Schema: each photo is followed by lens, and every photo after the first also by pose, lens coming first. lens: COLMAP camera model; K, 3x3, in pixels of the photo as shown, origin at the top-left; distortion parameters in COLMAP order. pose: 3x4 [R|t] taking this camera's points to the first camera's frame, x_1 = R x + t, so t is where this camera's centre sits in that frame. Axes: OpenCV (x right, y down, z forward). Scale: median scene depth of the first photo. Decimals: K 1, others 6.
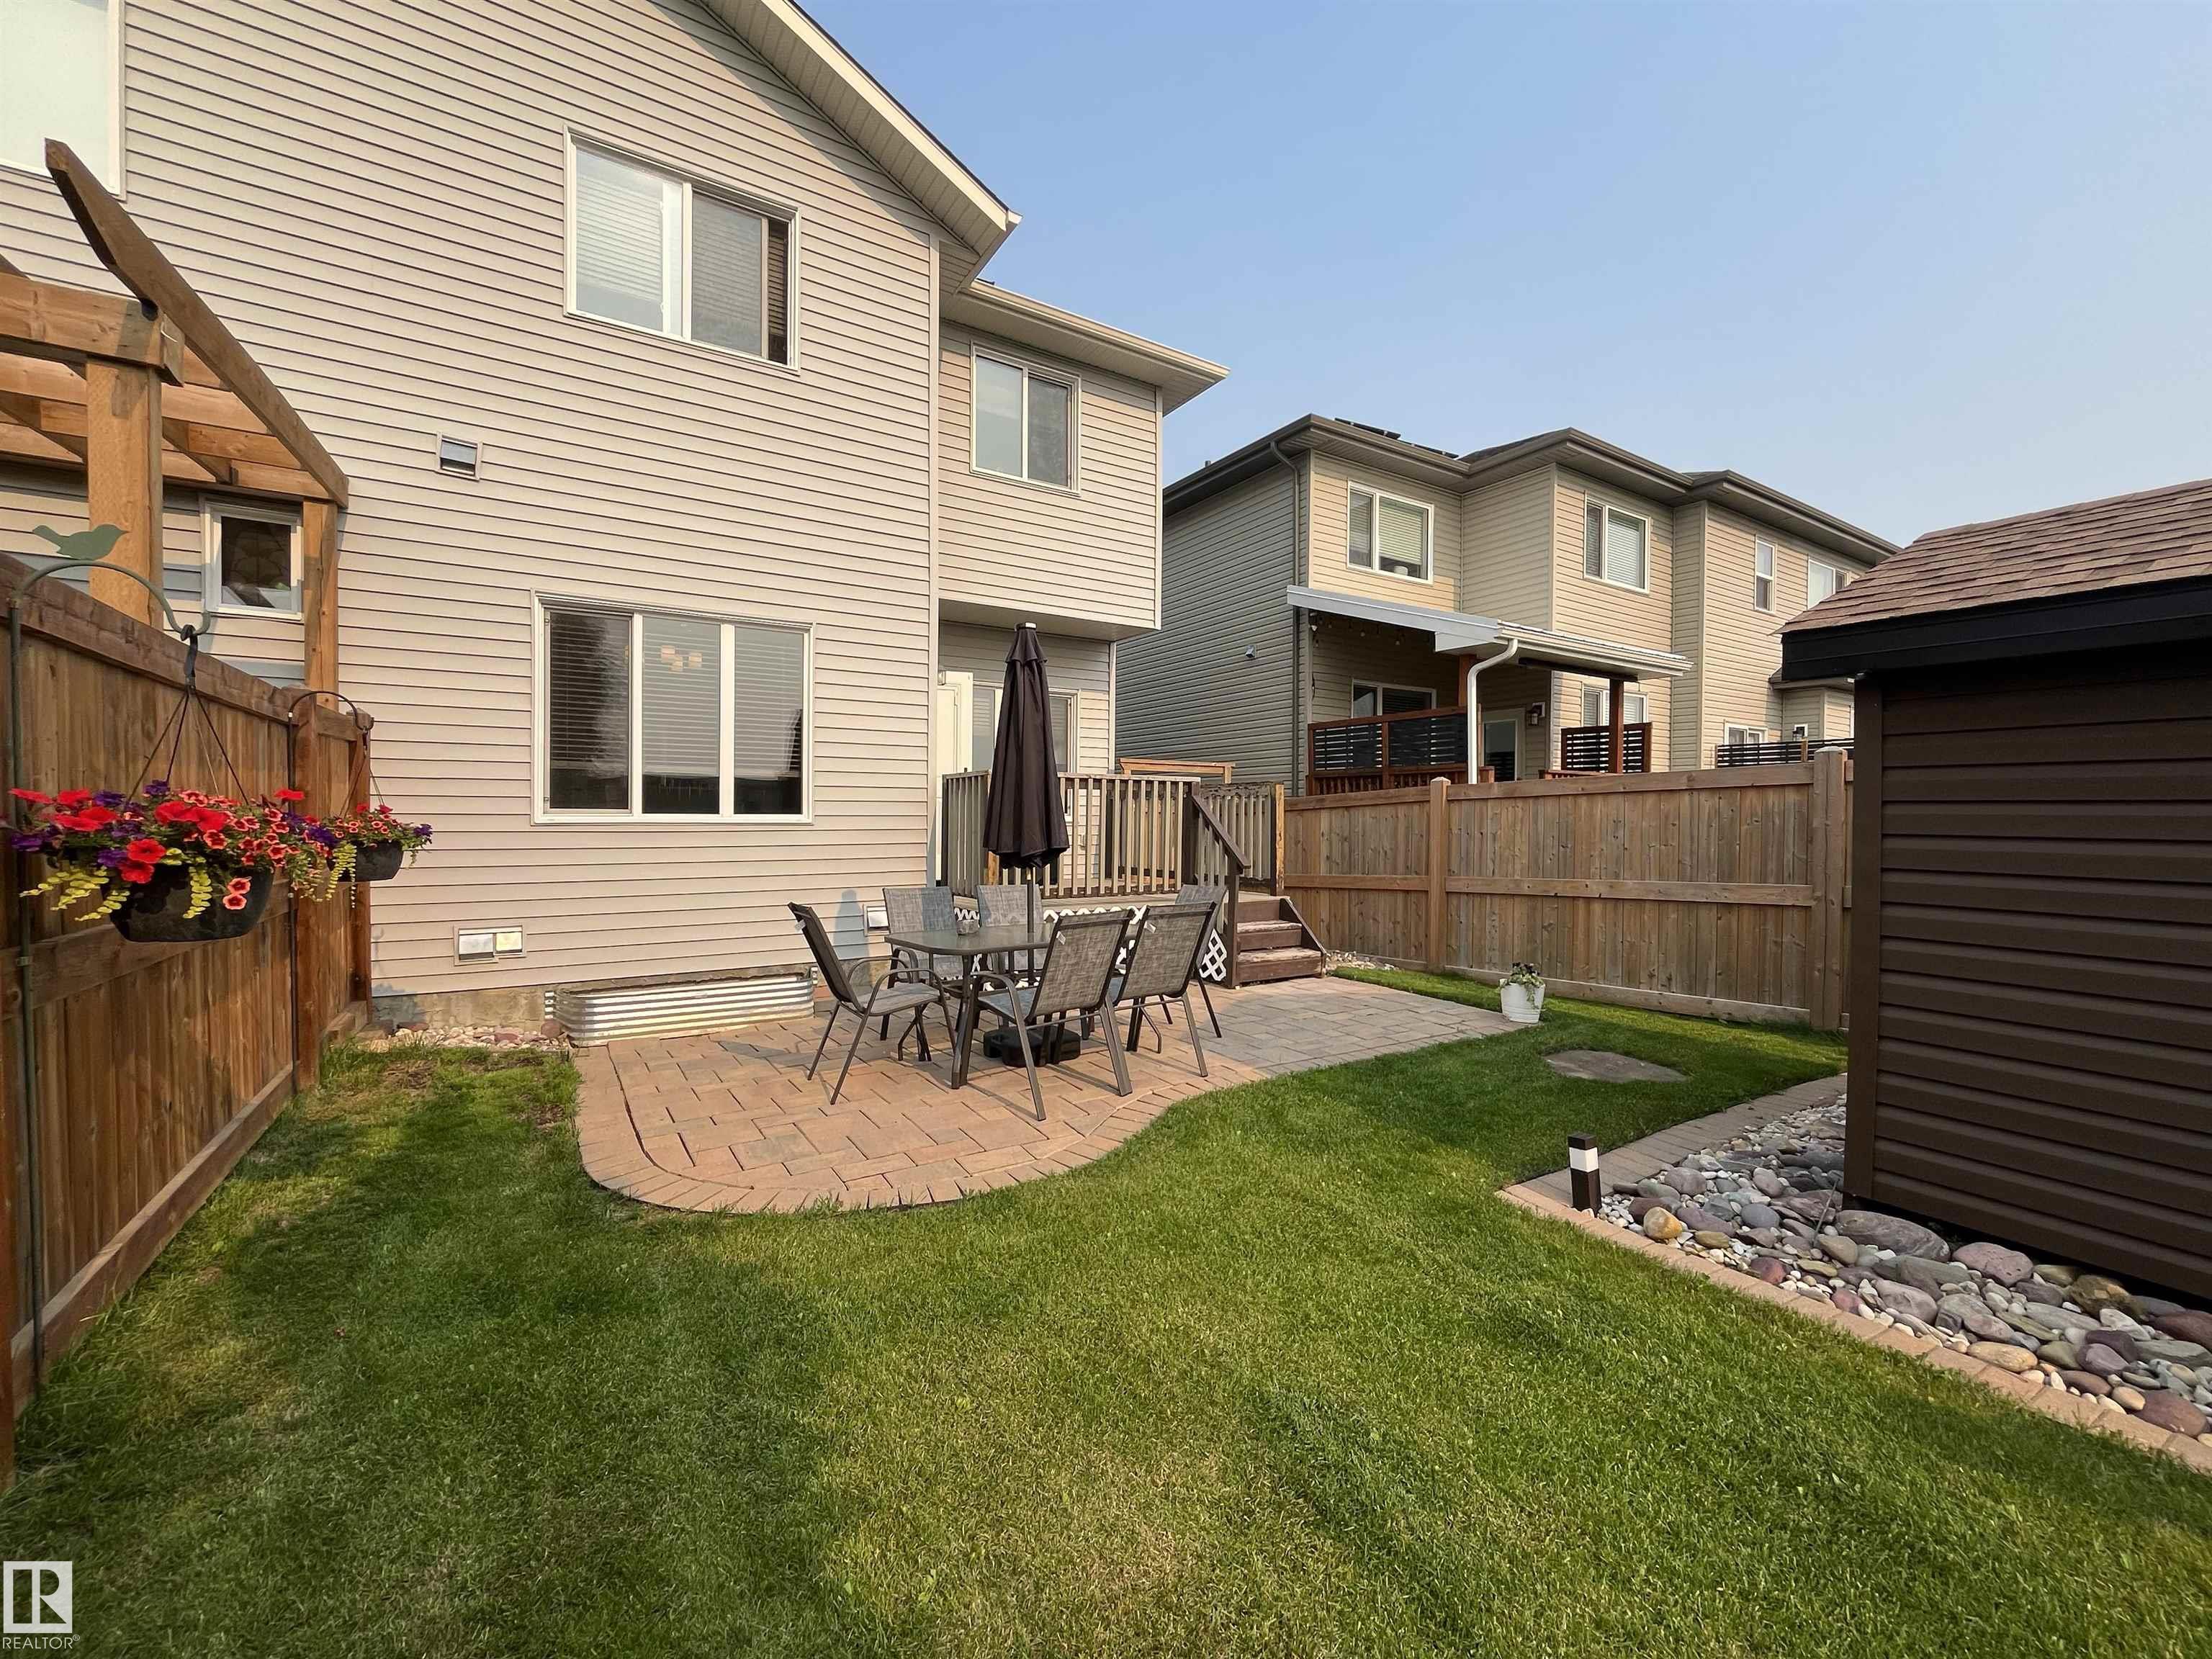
lens RADIAL K [[899.6, 0, 1110.2], [0, 899.6, 829.1], [0, 0, 1]] dist [-0.004434, 0.000188]
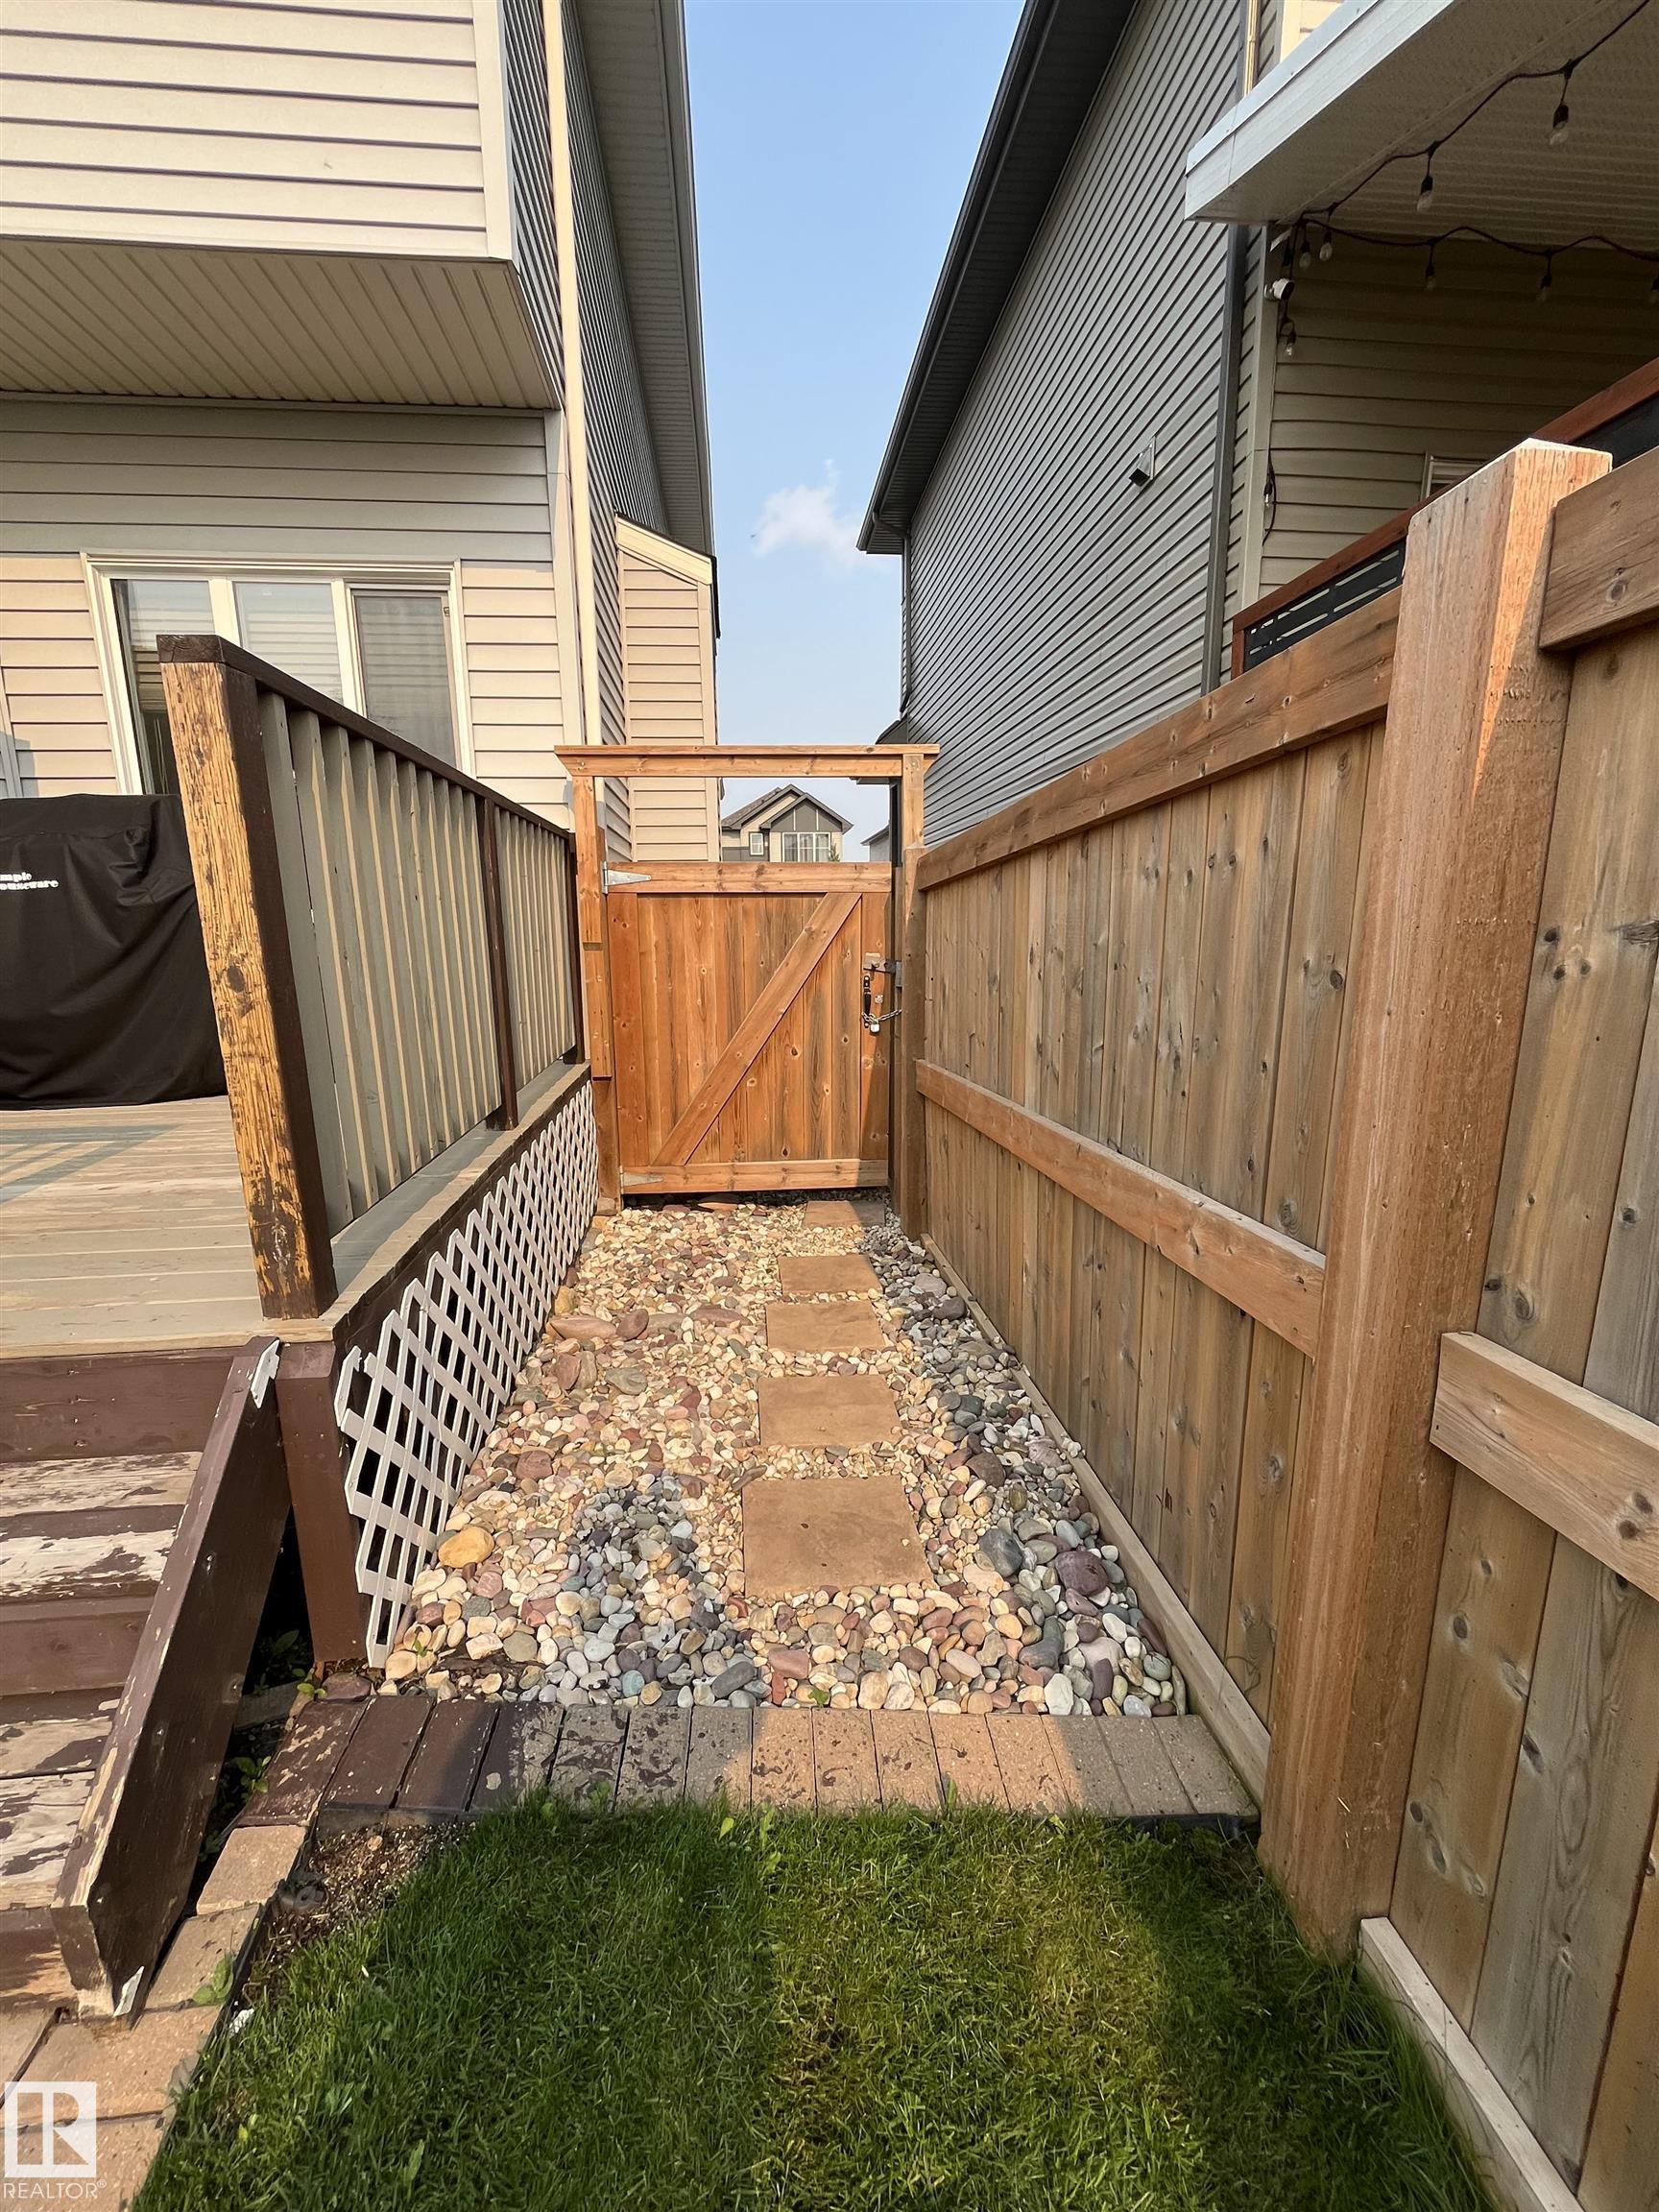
lens RADIAL K [[899.6, 0, 829.5], [0, 899.6, 1106.0], [0, 0, 1]] dist [-0.004434, 0.000188]
pose [[0.889734, 0.079591, -0.449488, 0.304646], [0.002067, 0.983970, 0.178324, 0.001887], [0.456475, -0.159590, 0.875306, 0.741123]]
